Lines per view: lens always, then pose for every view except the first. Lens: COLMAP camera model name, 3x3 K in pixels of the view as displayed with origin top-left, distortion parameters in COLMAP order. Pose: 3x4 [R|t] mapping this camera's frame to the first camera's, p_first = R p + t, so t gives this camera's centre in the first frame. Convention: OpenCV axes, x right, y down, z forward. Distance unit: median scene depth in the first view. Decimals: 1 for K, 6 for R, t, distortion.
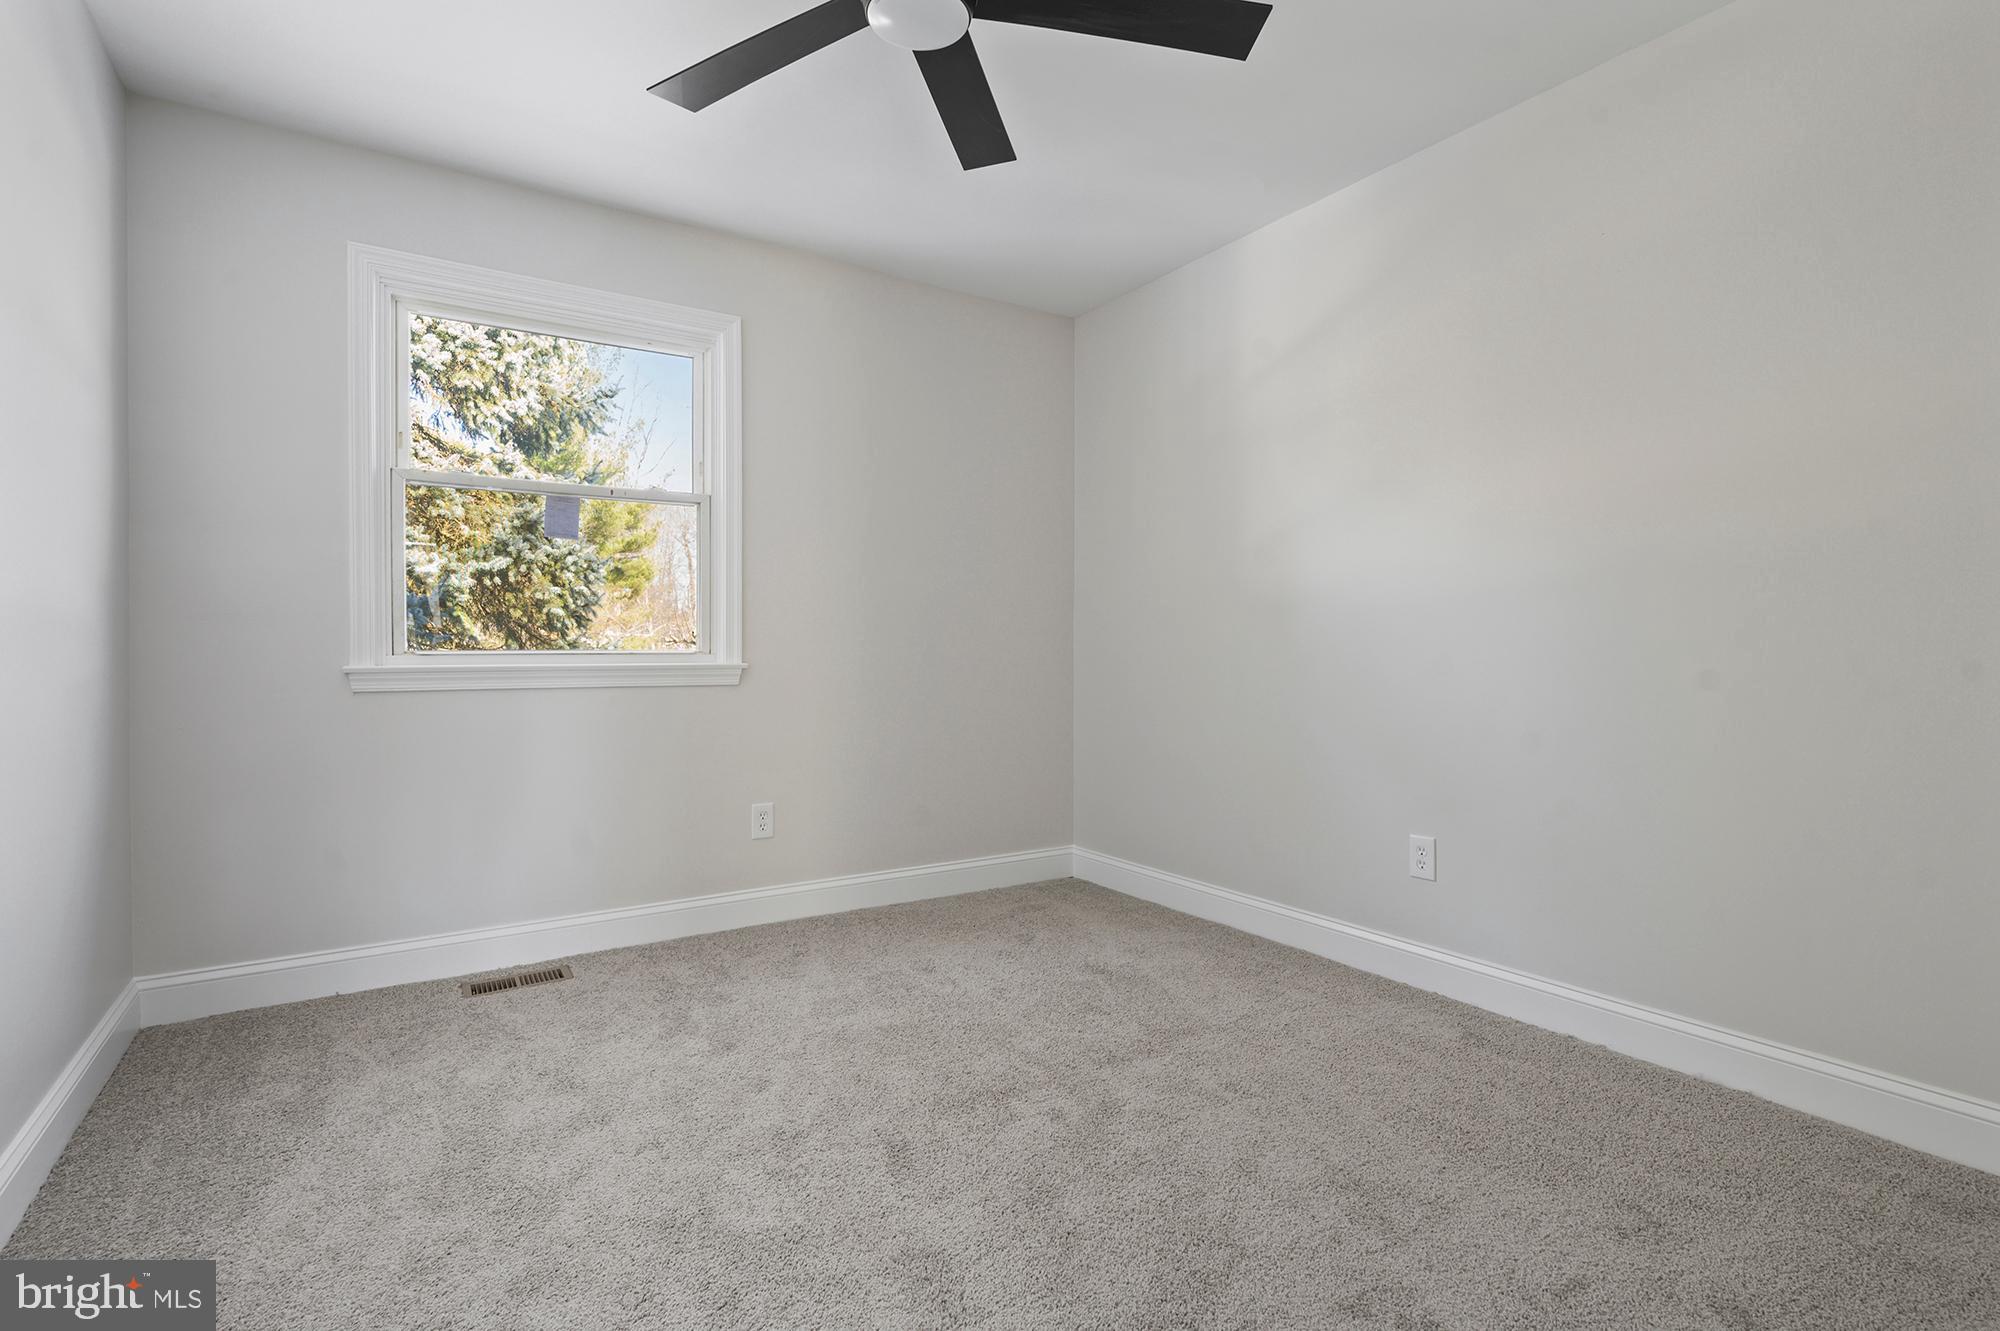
lens RADIAL K [[943.8, 0, 1003.9], [0, 943.8, 652.8], [0, 0, 1]] dist [0.000297, -0.000189]
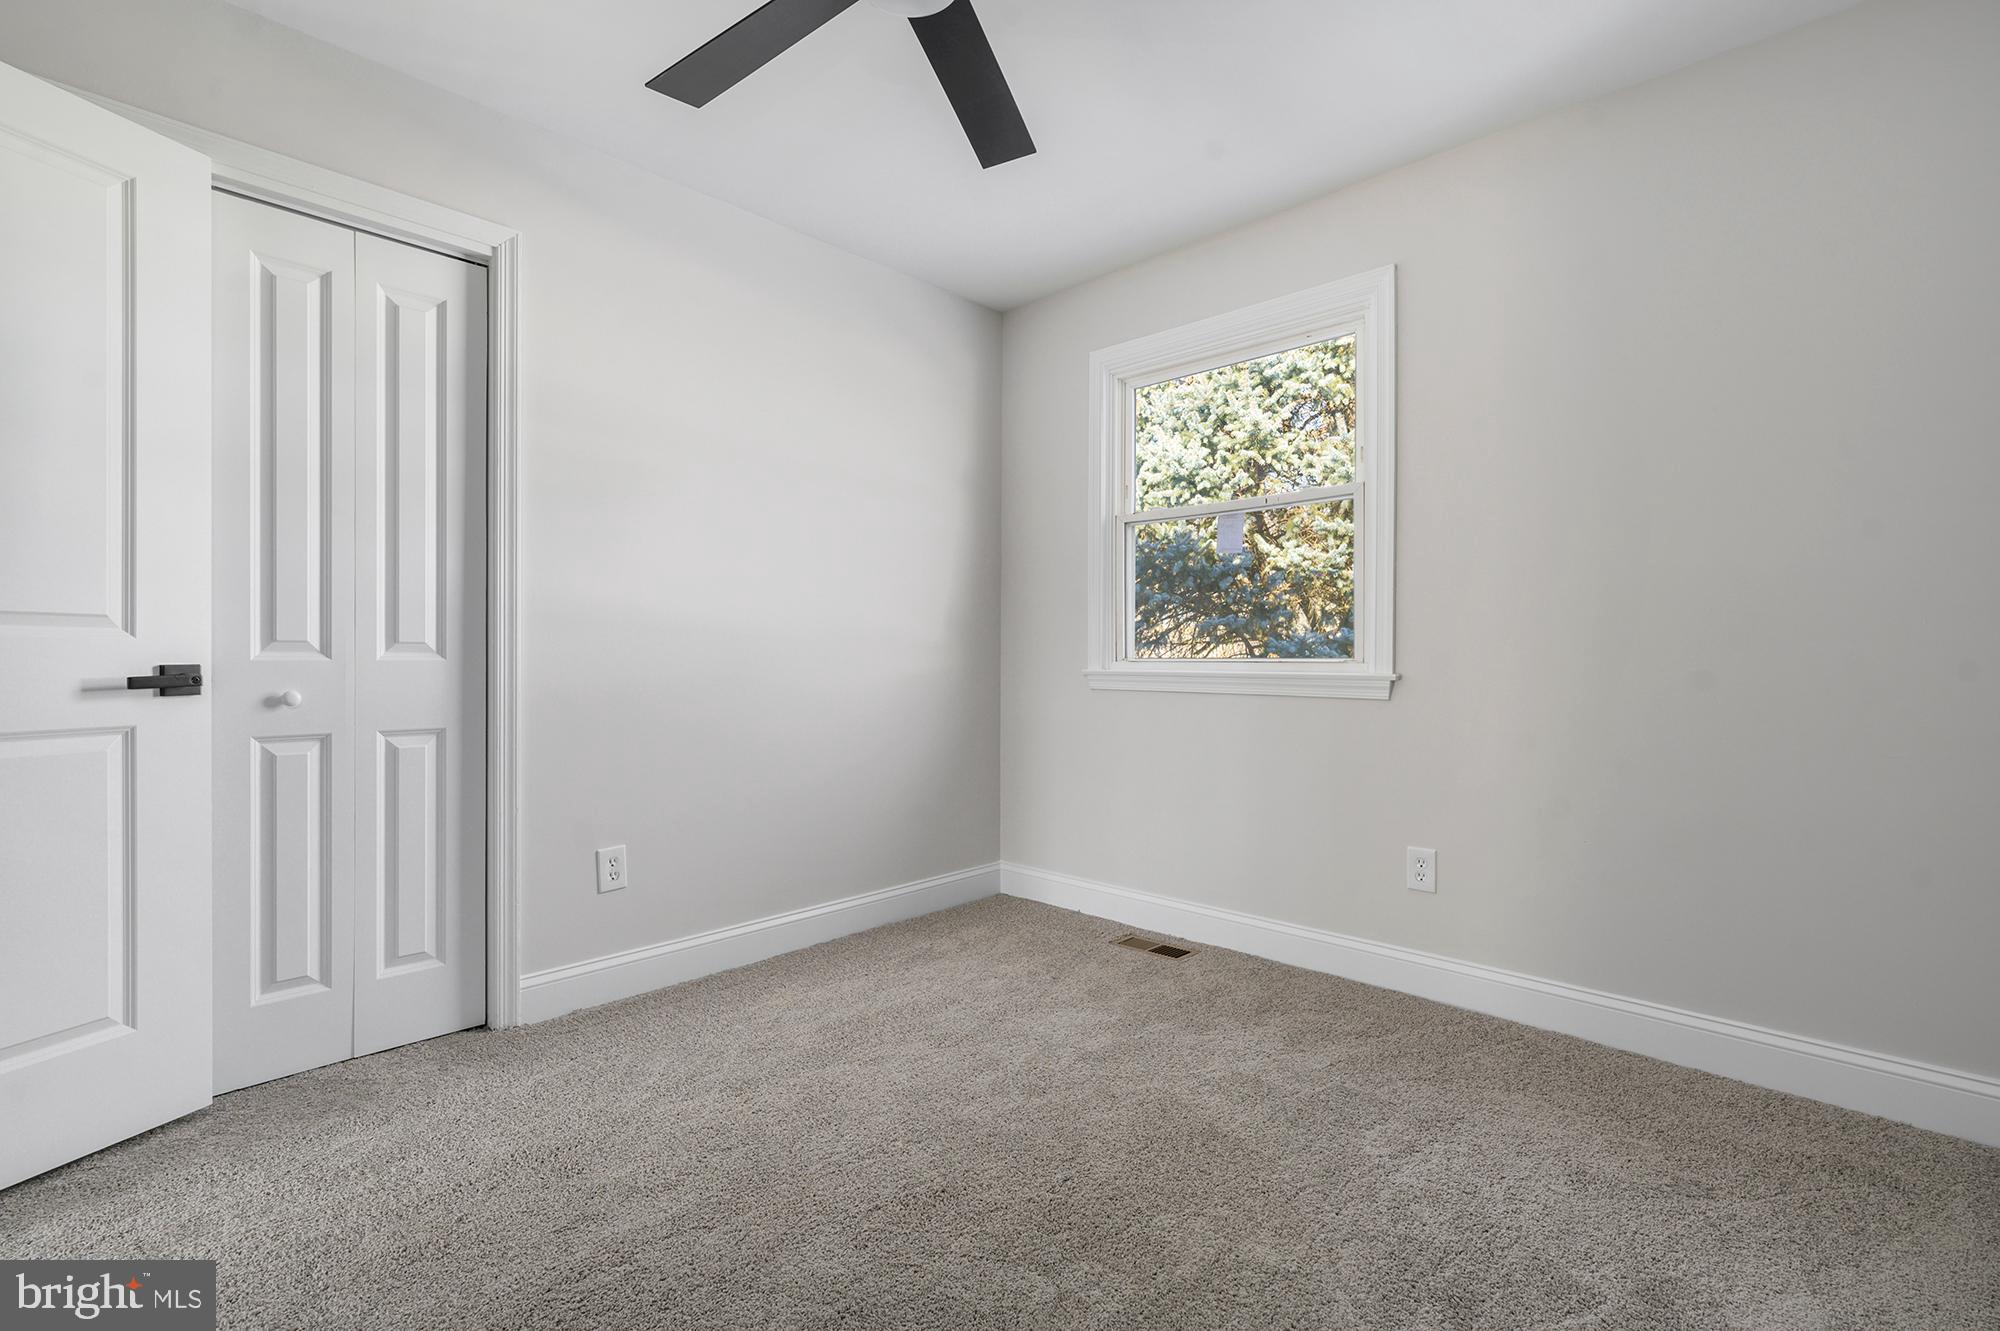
lens RADIAL K [[908.4, 0, 1000.3], [0, 908.4, 661.4], [0, 0, 1]] dist [-0.000162, -0.000370]
pose [[0.217256, 0.003980, -0.976107, 0.524672], [-0.007640, 0.999968, 0.002376, 0.000639], [0.976085, 0.006941, 0.217279, 0.586743]]
